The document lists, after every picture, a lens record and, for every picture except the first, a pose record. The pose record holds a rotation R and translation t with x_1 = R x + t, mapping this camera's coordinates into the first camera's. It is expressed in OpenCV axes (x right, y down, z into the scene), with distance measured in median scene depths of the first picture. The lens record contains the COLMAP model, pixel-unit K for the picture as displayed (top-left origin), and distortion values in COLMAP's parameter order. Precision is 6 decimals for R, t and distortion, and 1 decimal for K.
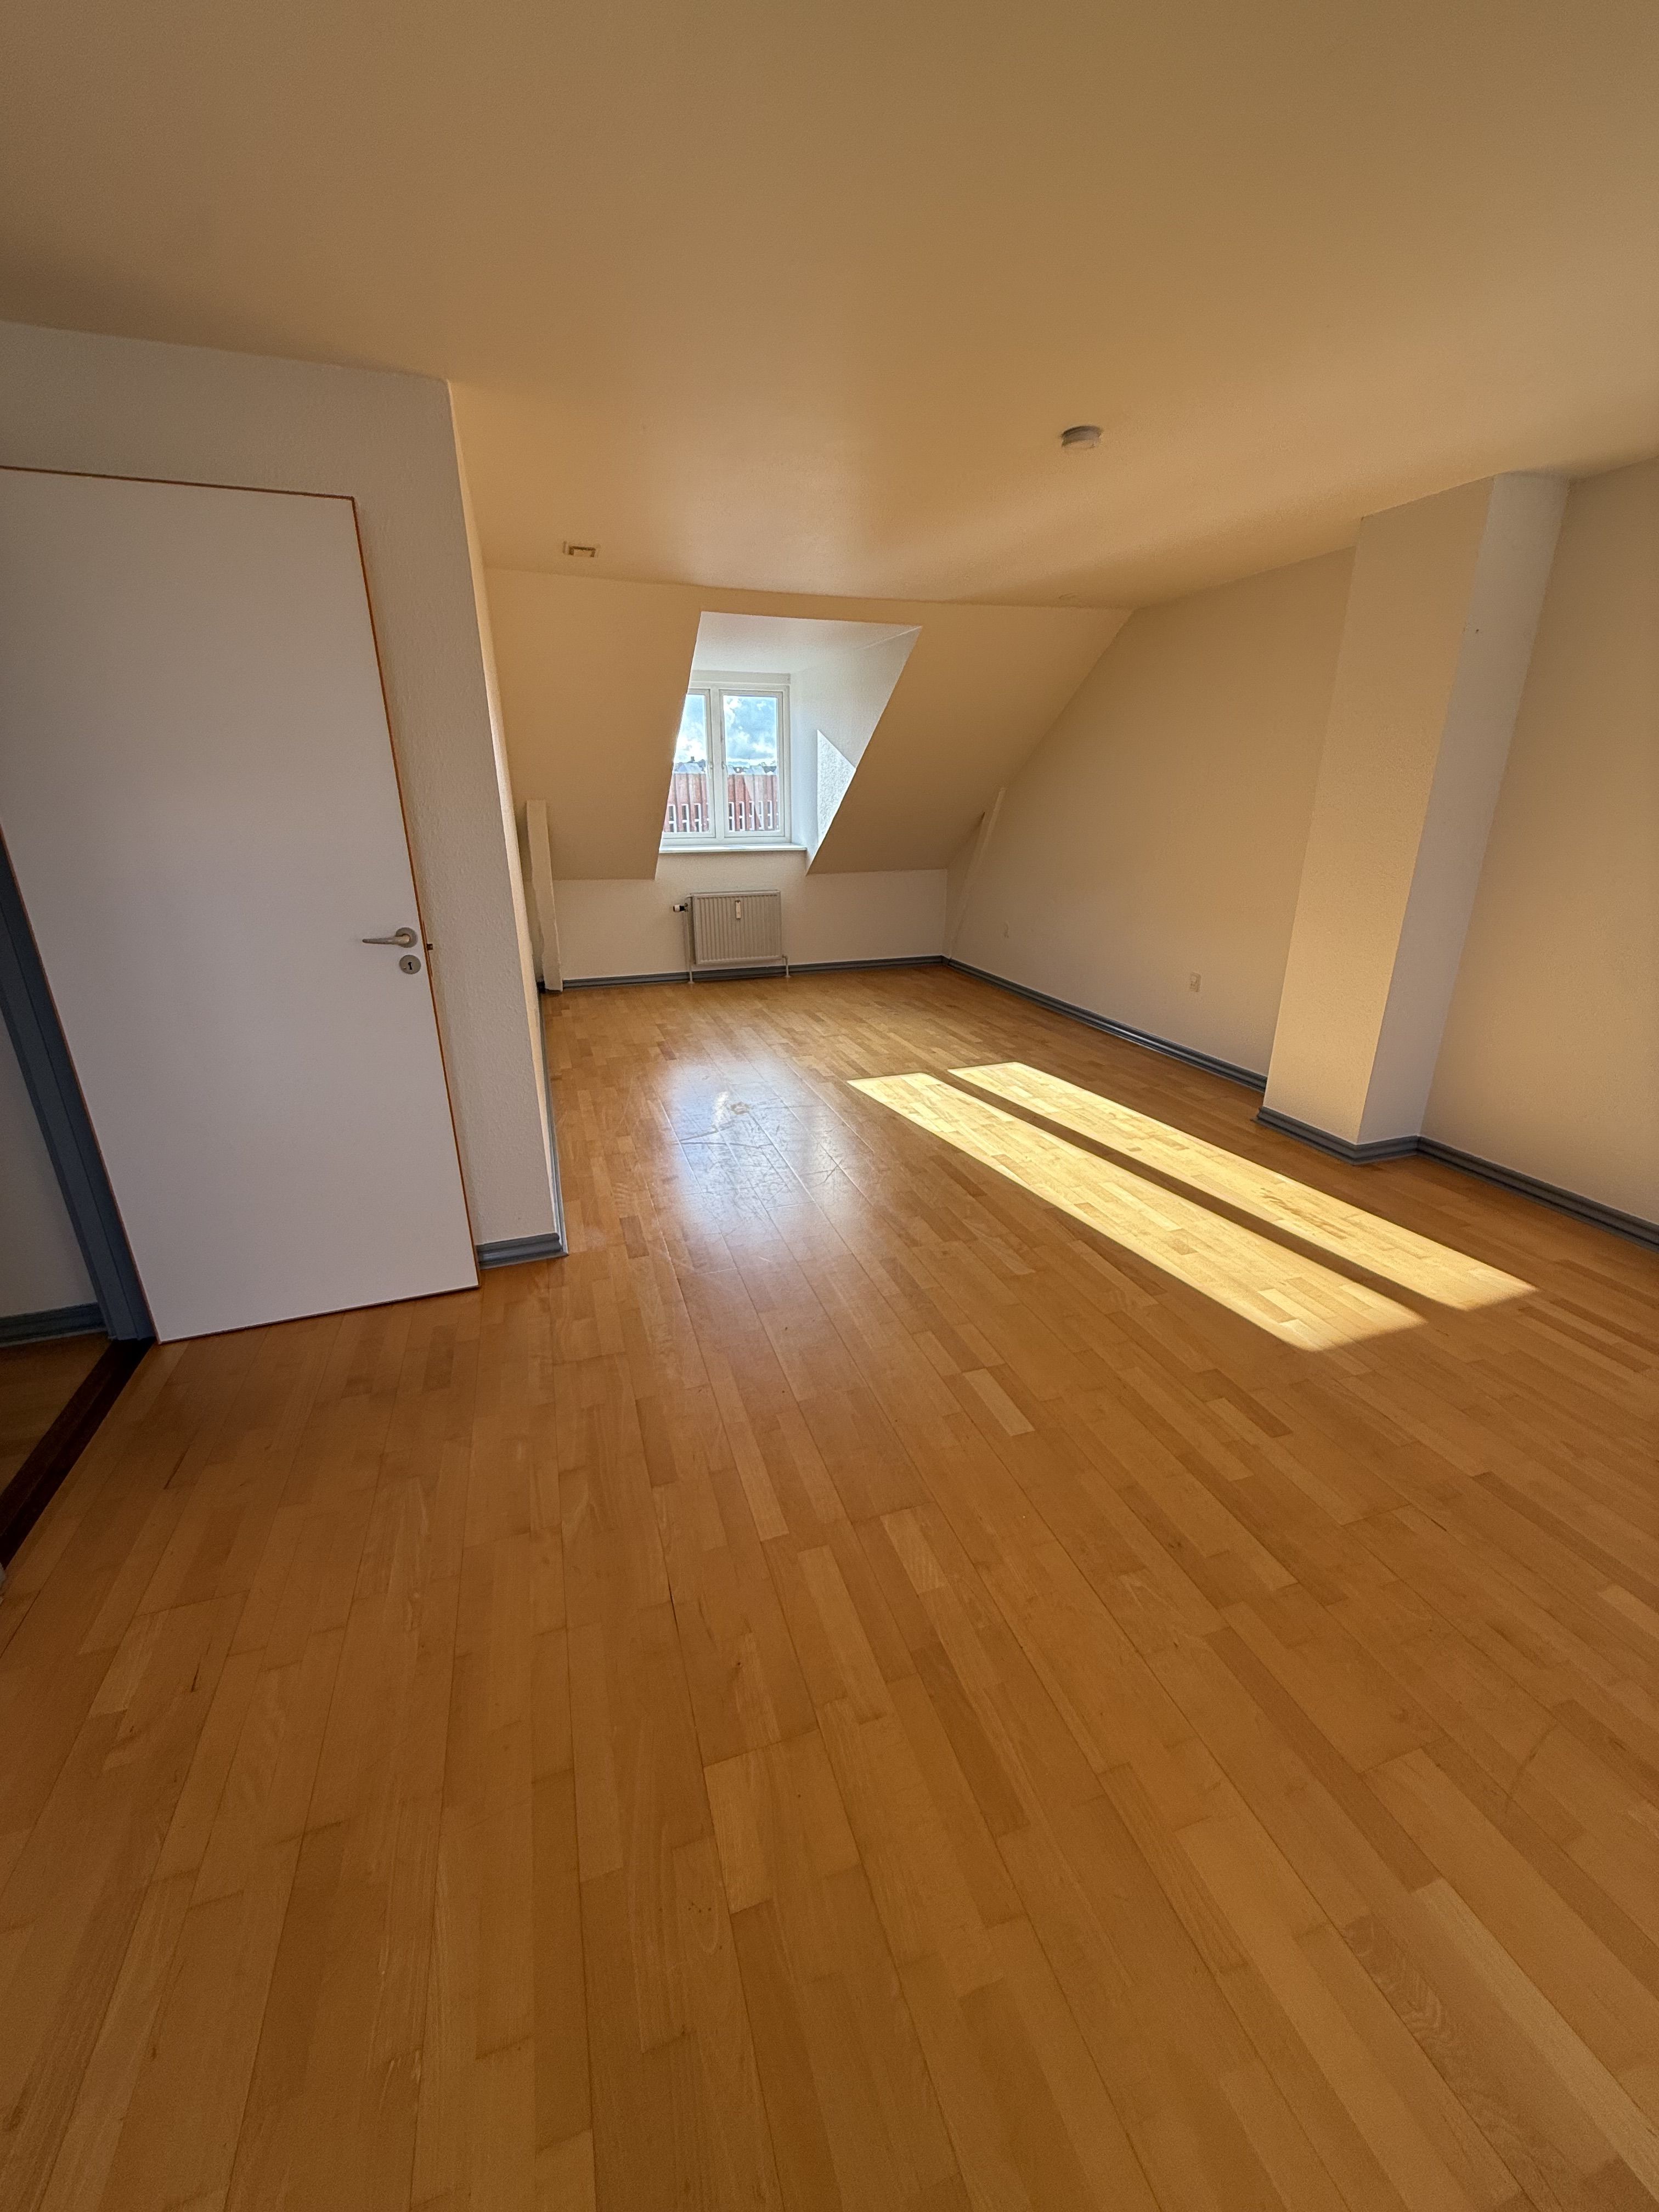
lens RADIAL K [[878.7, 0, 828.2], [0, 878.7, 1102.3], [0, 0, 1]] dist [0.002976, -0.000039]
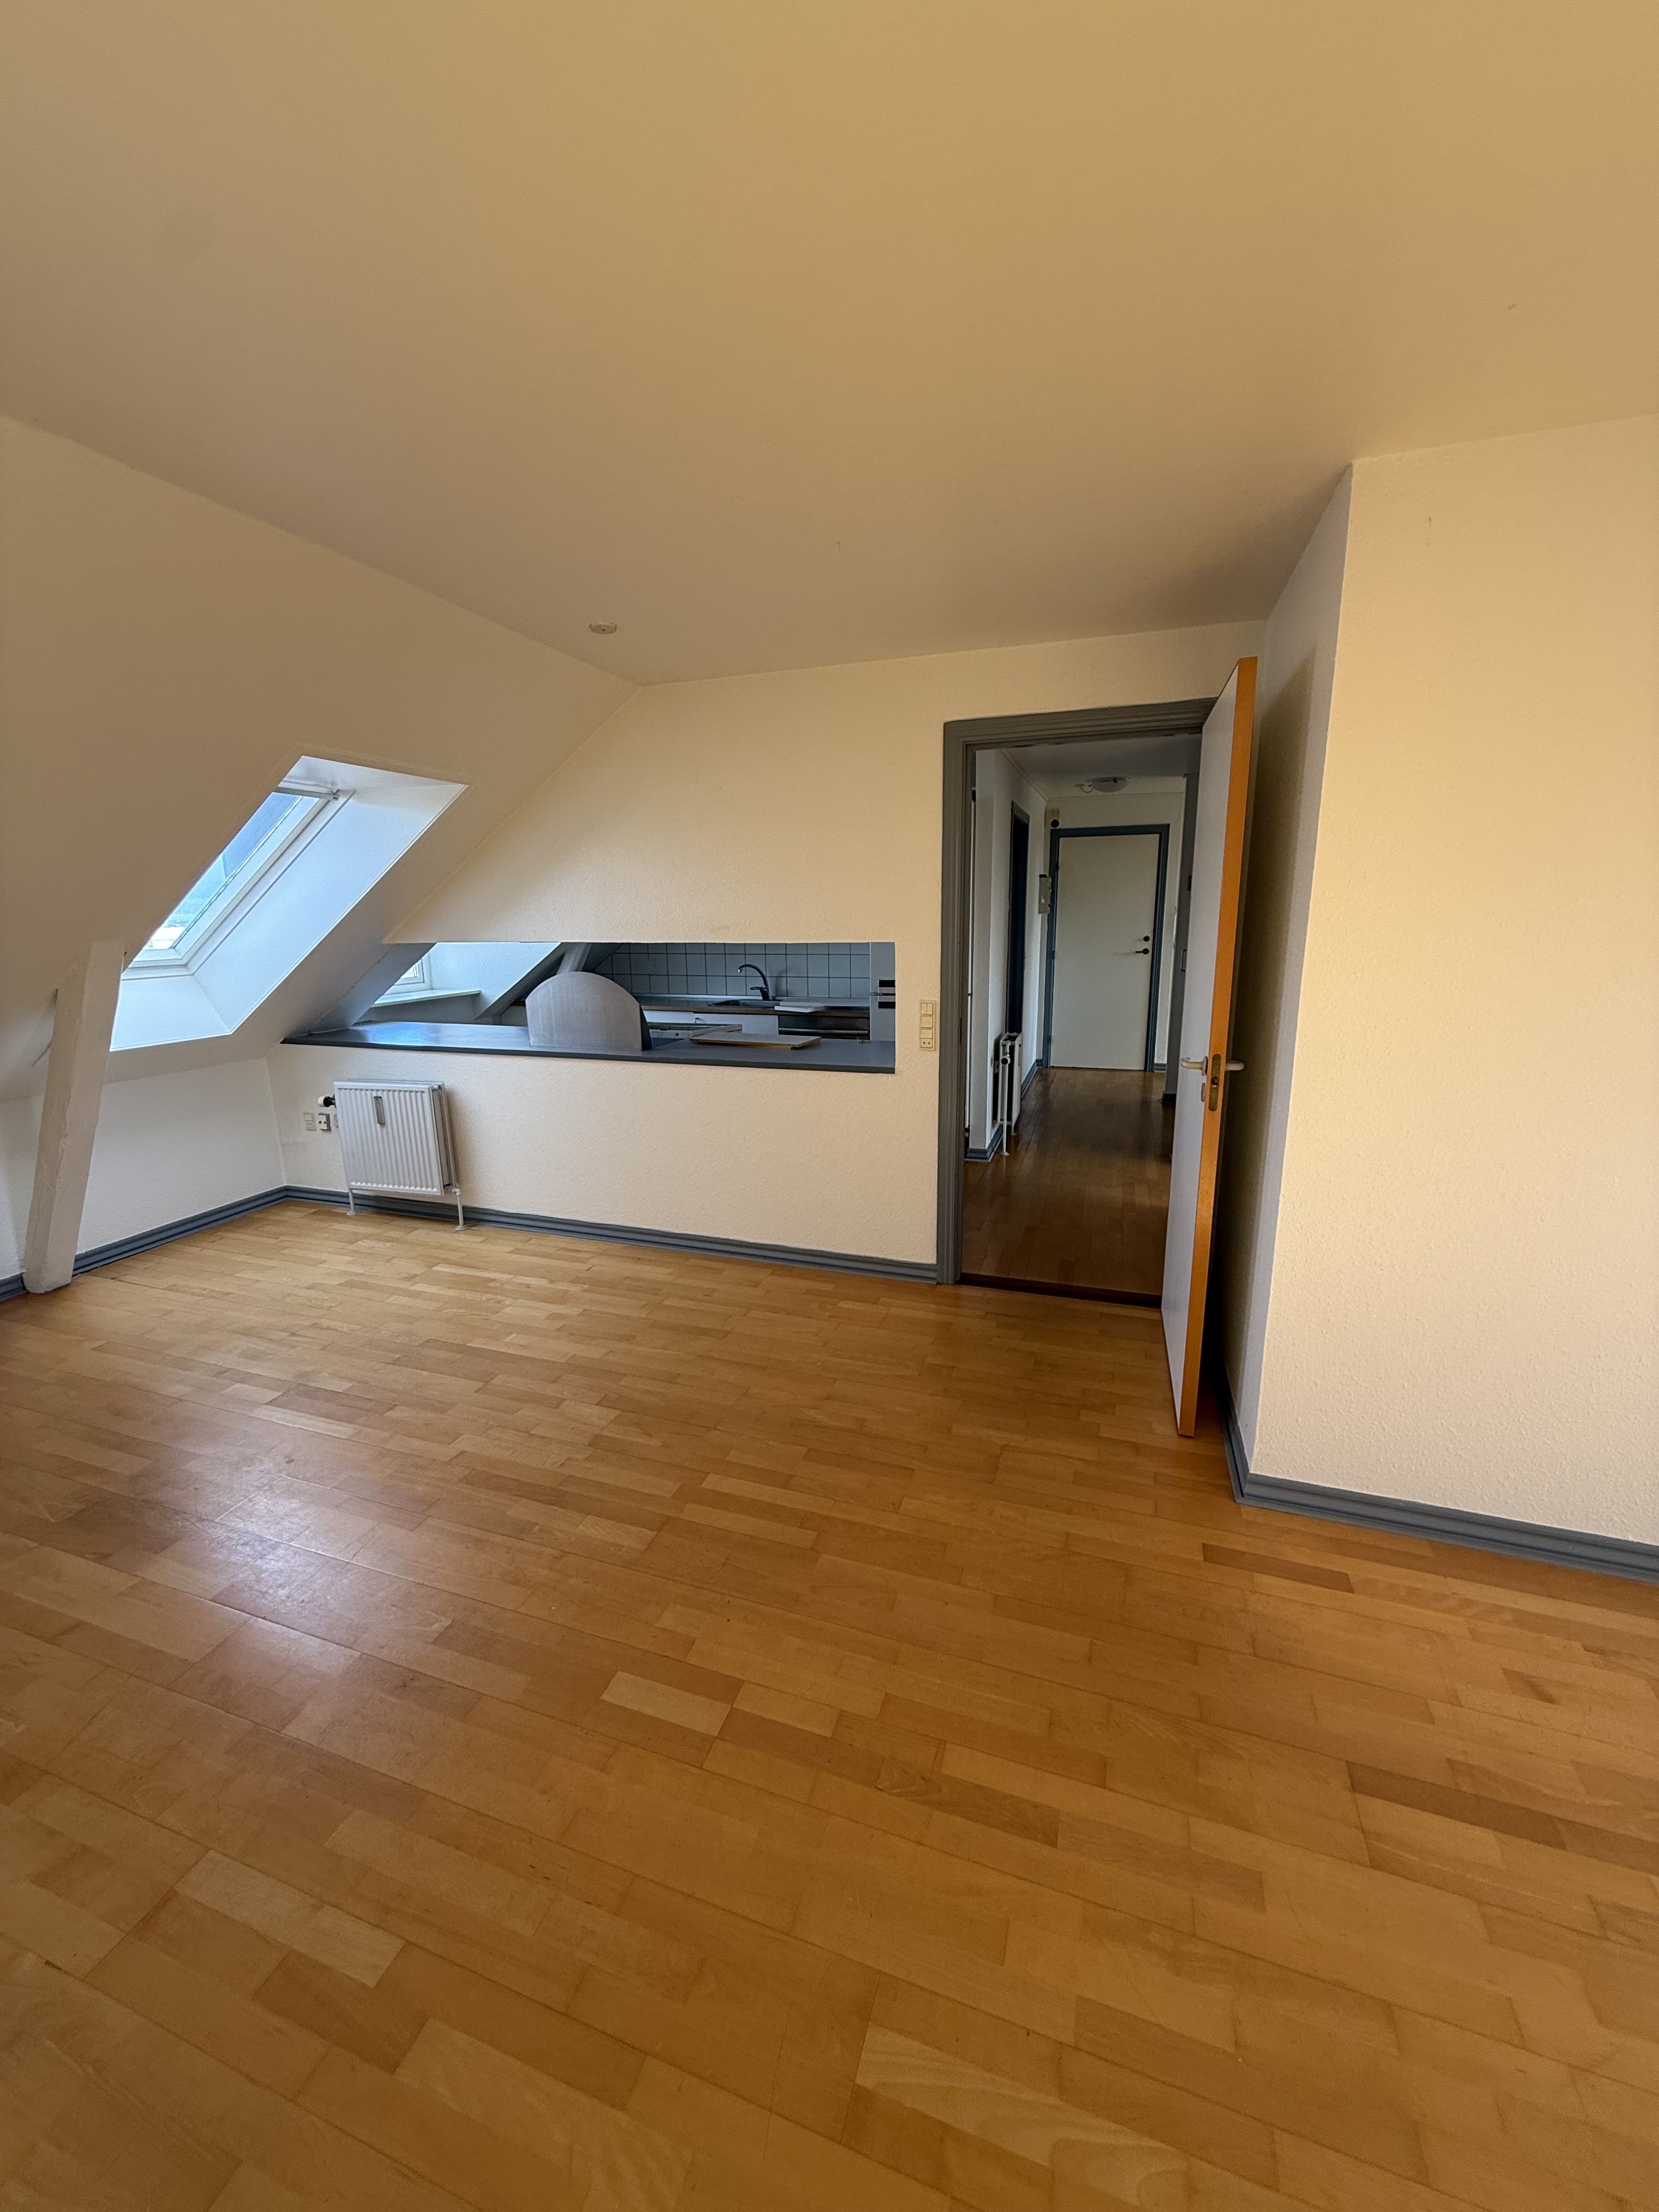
lens RADIAL K [[878.7, 0, 823.3], [0, 878.7, 1103.3], [0, 0, 1]] dist [0.002976, -0.000039]
pose [[-0.610426, 0.186432, -0.769820, 0.626942], [-0.249960, 0.876899, 0.410570, -0.495068], [0.751598, 0.443047, -0.488682, 1.293020]]
